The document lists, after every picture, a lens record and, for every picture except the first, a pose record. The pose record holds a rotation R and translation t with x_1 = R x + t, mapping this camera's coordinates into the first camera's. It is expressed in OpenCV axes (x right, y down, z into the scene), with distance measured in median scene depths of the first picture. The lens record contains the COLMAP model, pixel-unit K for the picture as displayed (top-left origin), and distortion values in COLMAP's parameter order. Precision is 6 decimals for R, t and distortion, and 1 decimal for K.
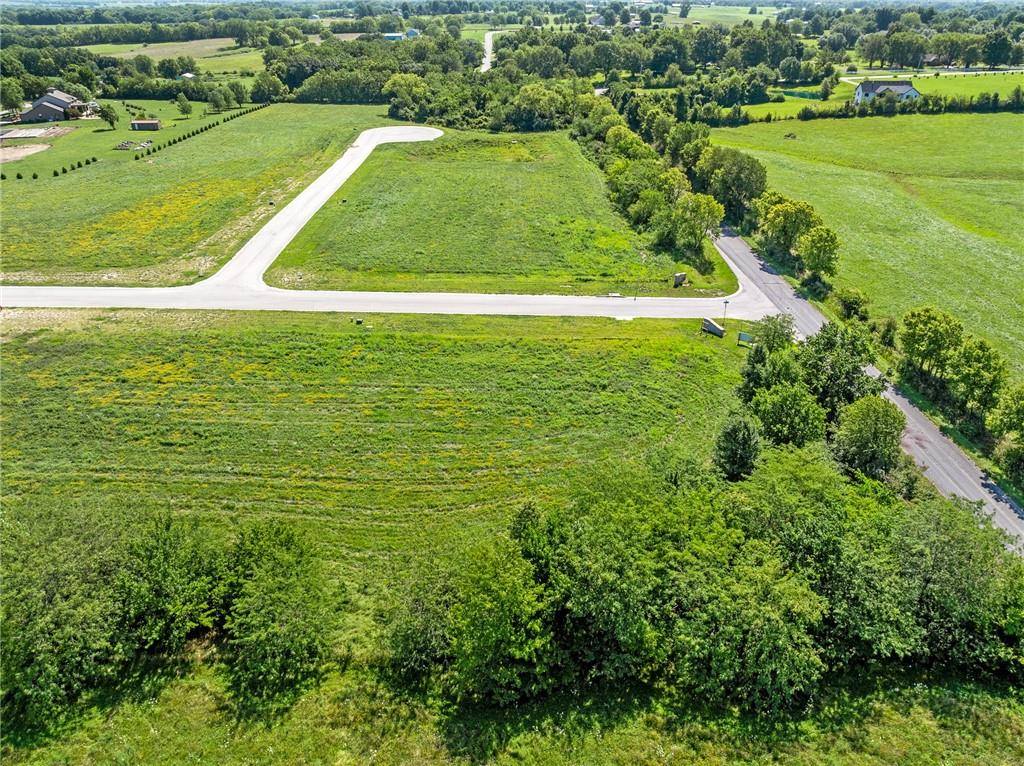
lens RADIAL K [[720.4, 0, 512.0], [0, 720.4, 383.0], [0, 0, 1]] dist [-0.040613, 0.007662]
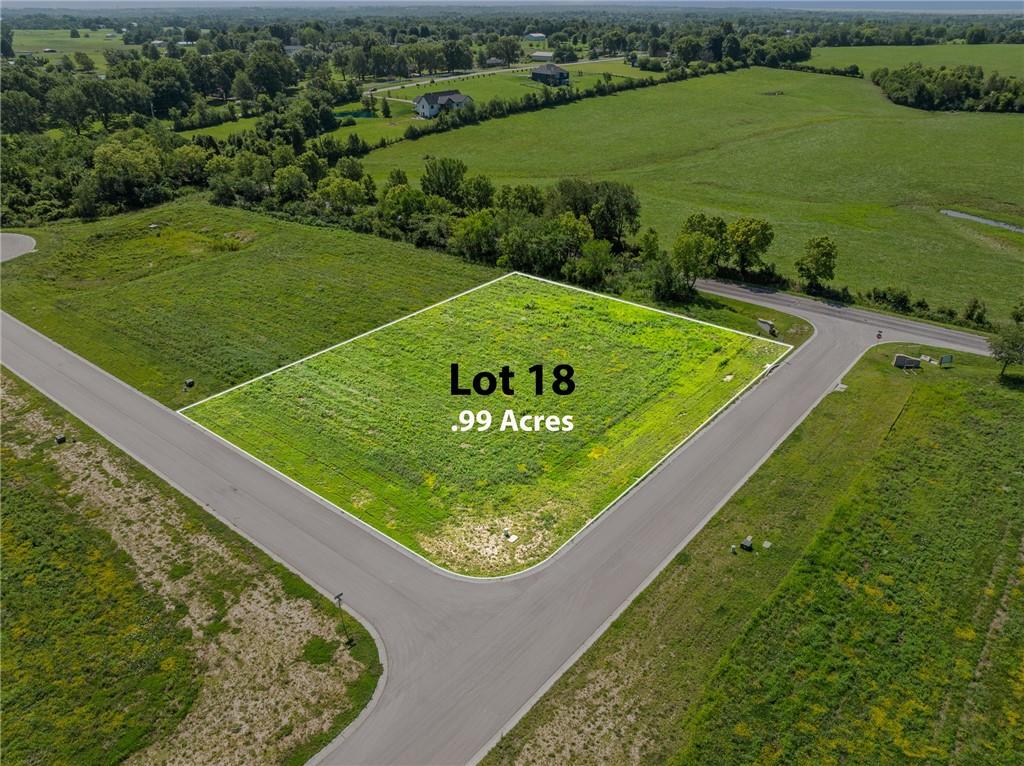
lens RADIAL K [[720.4, 0, 512.0], [0, 720.4, 383.0], [0, 0, 1]] dist [-0.040613, 0.007662]
pose [[0.648398, -0.355586, 0.673156, -0.613188], [0.370111, 0.919926, 0.129441, -0.319144], [-0.665280, 0.165213, 0.728084, 0.580418]]
